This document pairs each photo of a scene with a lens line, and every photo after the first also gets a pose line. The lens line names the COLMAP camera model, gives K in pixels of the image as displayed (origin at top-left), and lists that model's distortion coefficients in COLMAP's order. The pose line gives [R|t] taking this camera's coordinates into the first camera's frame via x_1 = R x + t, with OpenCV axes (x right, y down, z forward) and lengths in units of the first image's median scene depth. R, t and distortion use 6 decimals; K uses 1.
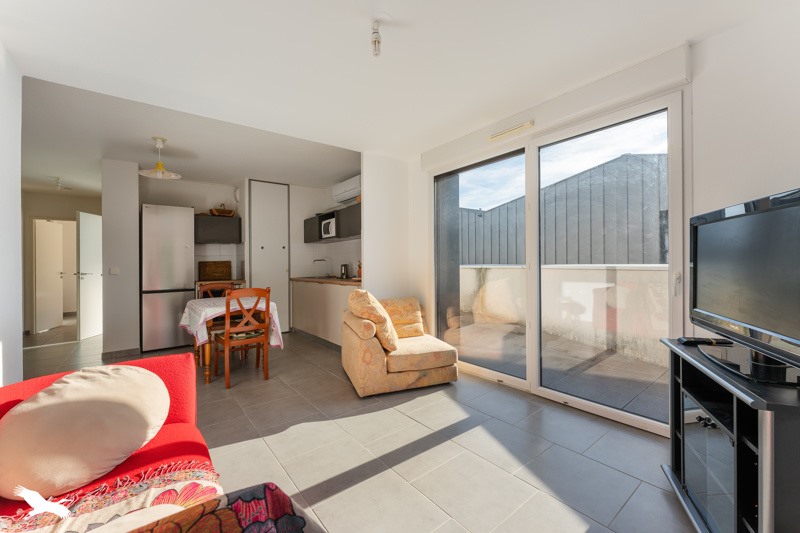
lens RADIAL K [[325.8, 0, 411.3], [0, 325.8, 256.2], [0, 0, 1]] dist [0.002334, -0.000035]
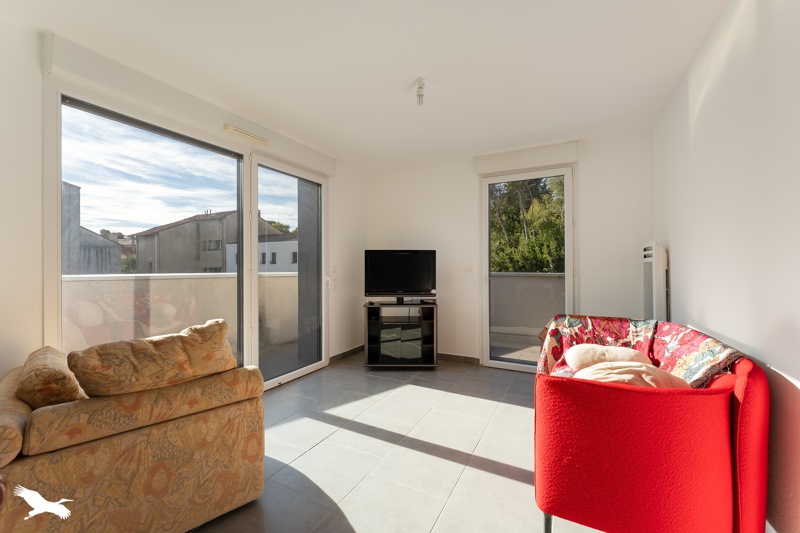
lens RADIAL K [[325.8, 0, 393.8], [0, 325.8, 265.2], [0, 0, 1]] dist [0.002334, -0.000035]
pose [[-0.373334, 0.022373, 0.927427, -0.370463], [-0.004987, 0.999646, -0.026123, 0.014110], [-0.927684, -0.014378, -0.373090, 0.467814]]
